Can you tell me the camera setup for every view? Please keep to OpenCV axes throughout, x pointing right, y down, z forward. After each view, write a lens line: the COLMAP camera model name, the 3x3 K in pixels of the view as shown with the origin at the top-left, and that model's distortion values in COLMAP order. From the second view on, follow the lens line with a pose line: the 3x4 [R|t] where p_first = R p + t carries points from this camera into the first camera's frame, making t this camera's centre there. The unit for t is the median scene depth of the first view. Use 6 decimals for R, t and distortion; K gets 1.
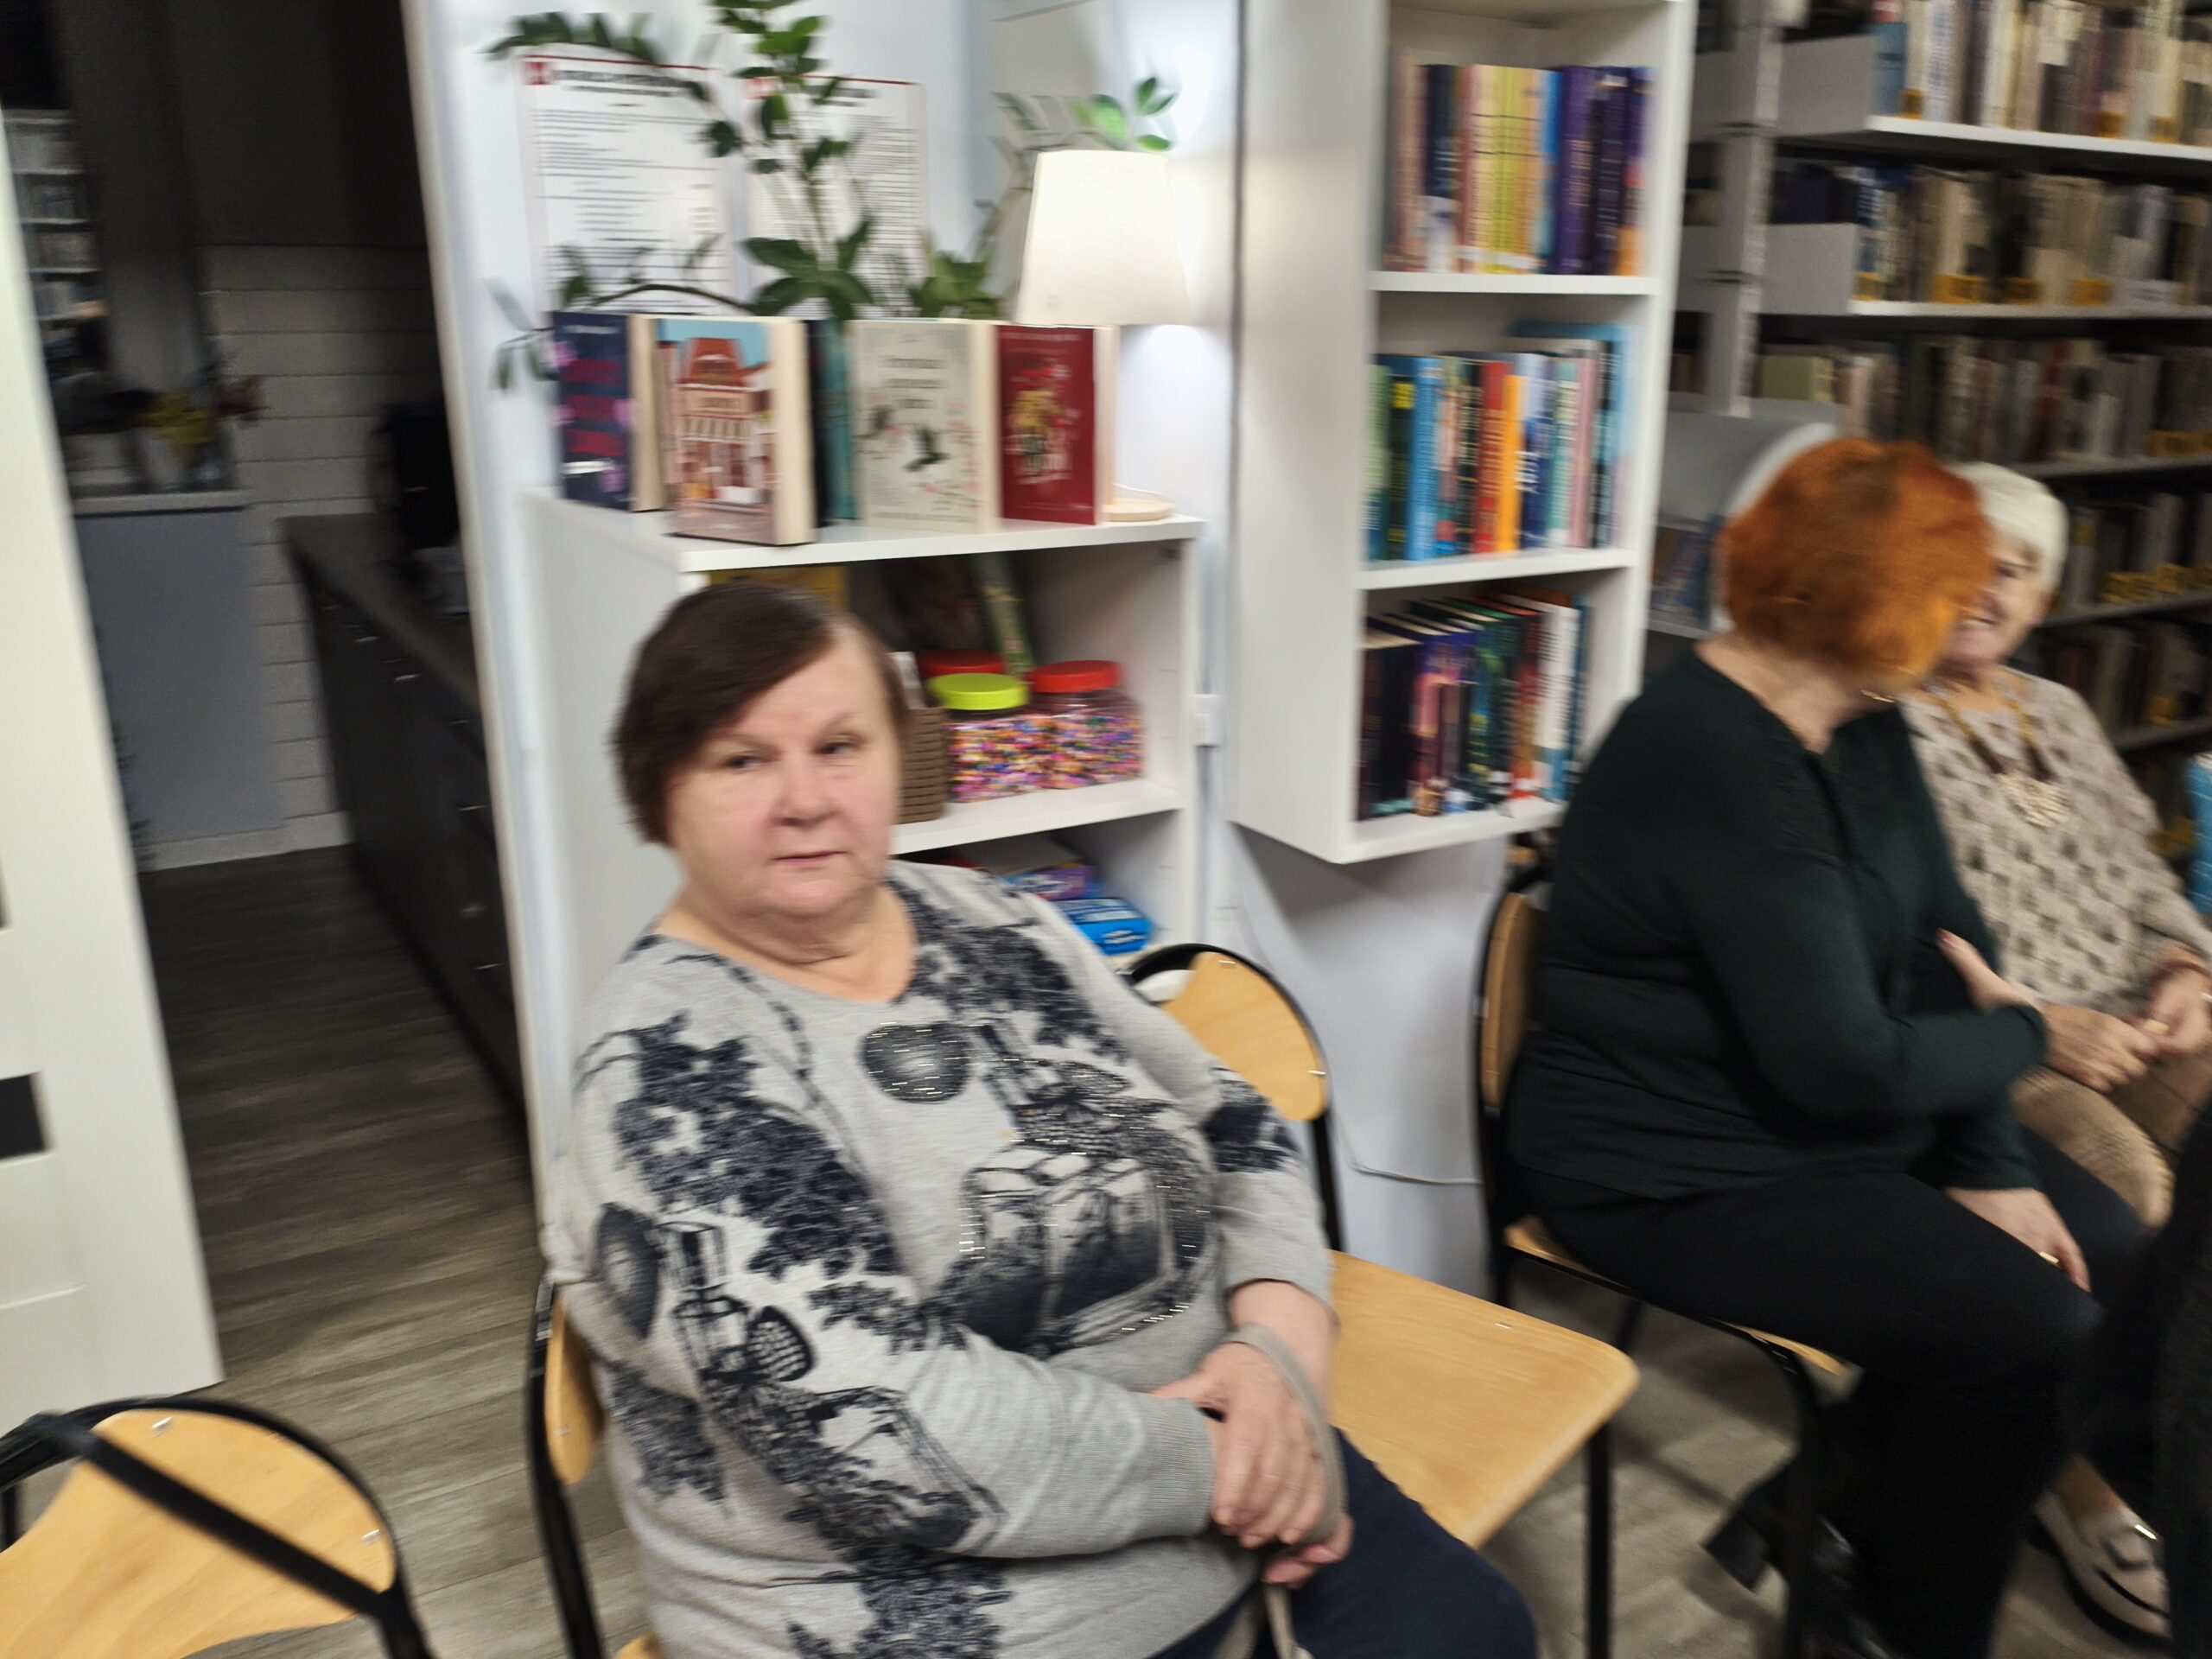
lens RADIAL K [[1679.2, 0, 1106.0], [0, 1679.2, 829.5], [0, 0, 1]] dist [0.002495, -0.065217]
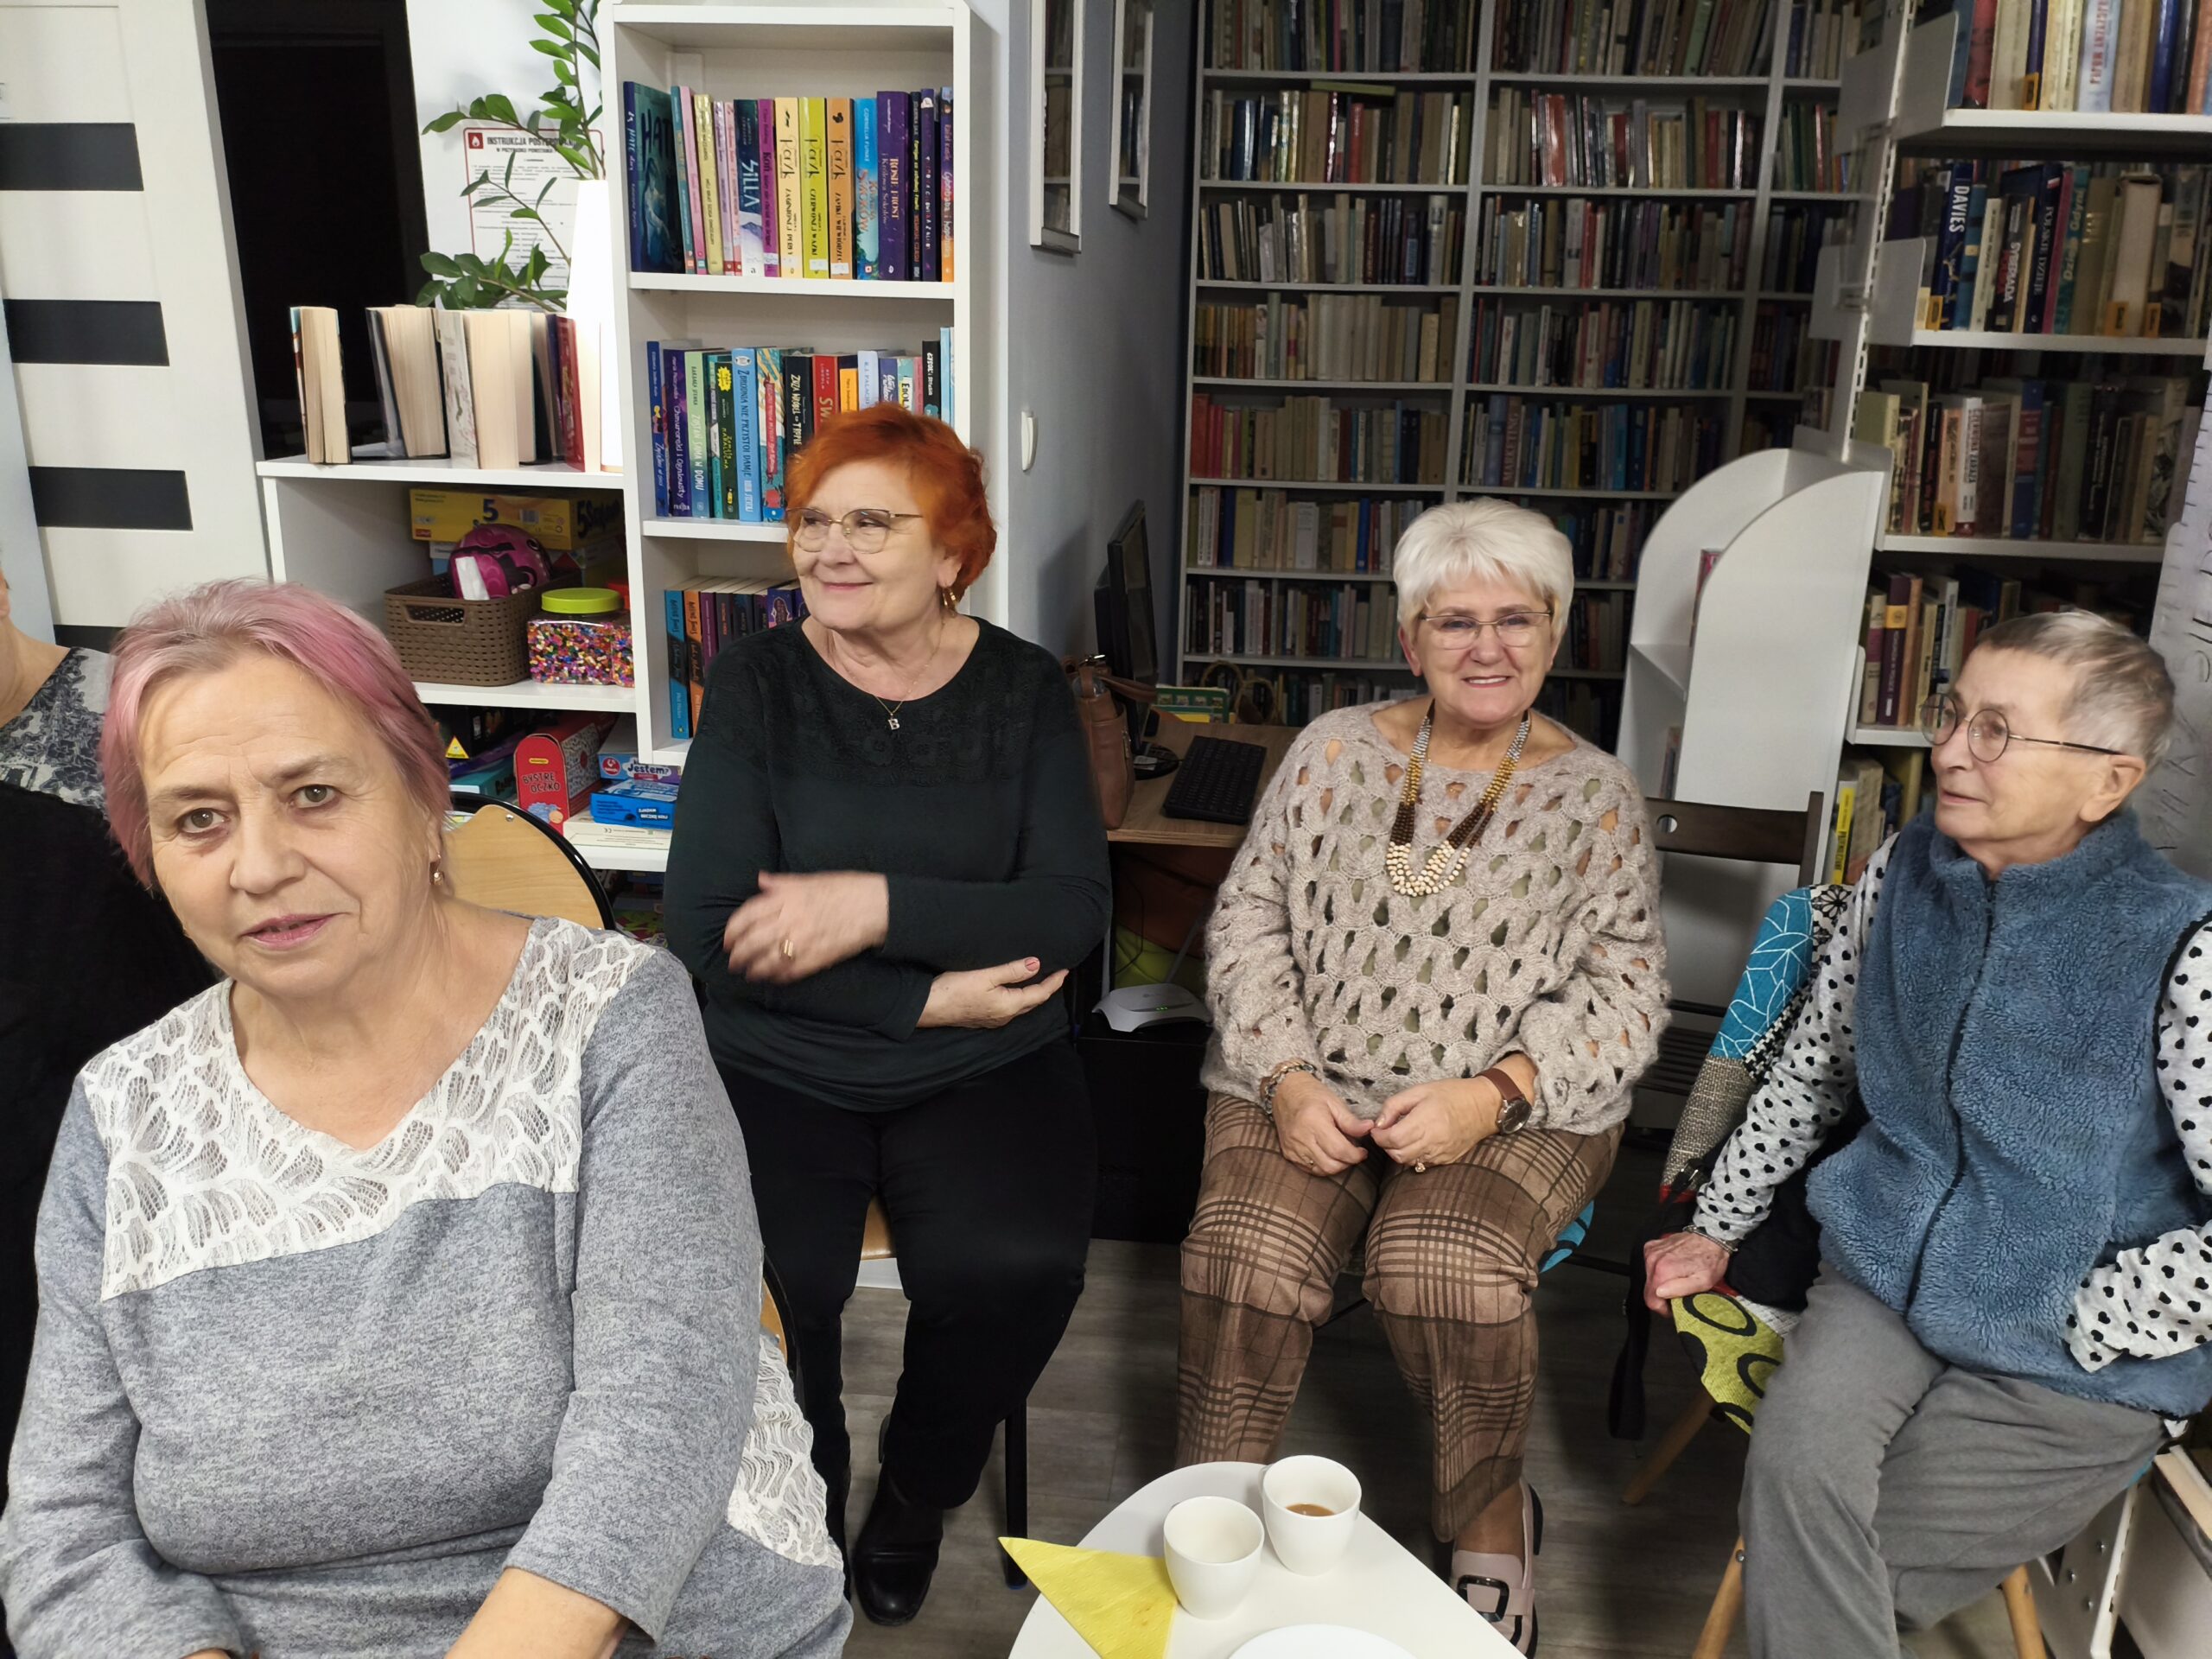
lens RADIAL K [[1660.5, 0, 1106.0], [0, 1660.5, 829.5], [0, 0, 1]] dist [0.000788, -0.000322]
pose [[0.821124, 0.180214, -0.541551, 1.093129], [-0.193688, 0.980521, 0.032614, -0.034728], [0.536880, 0.078111, 0.840035, 0.175696]]
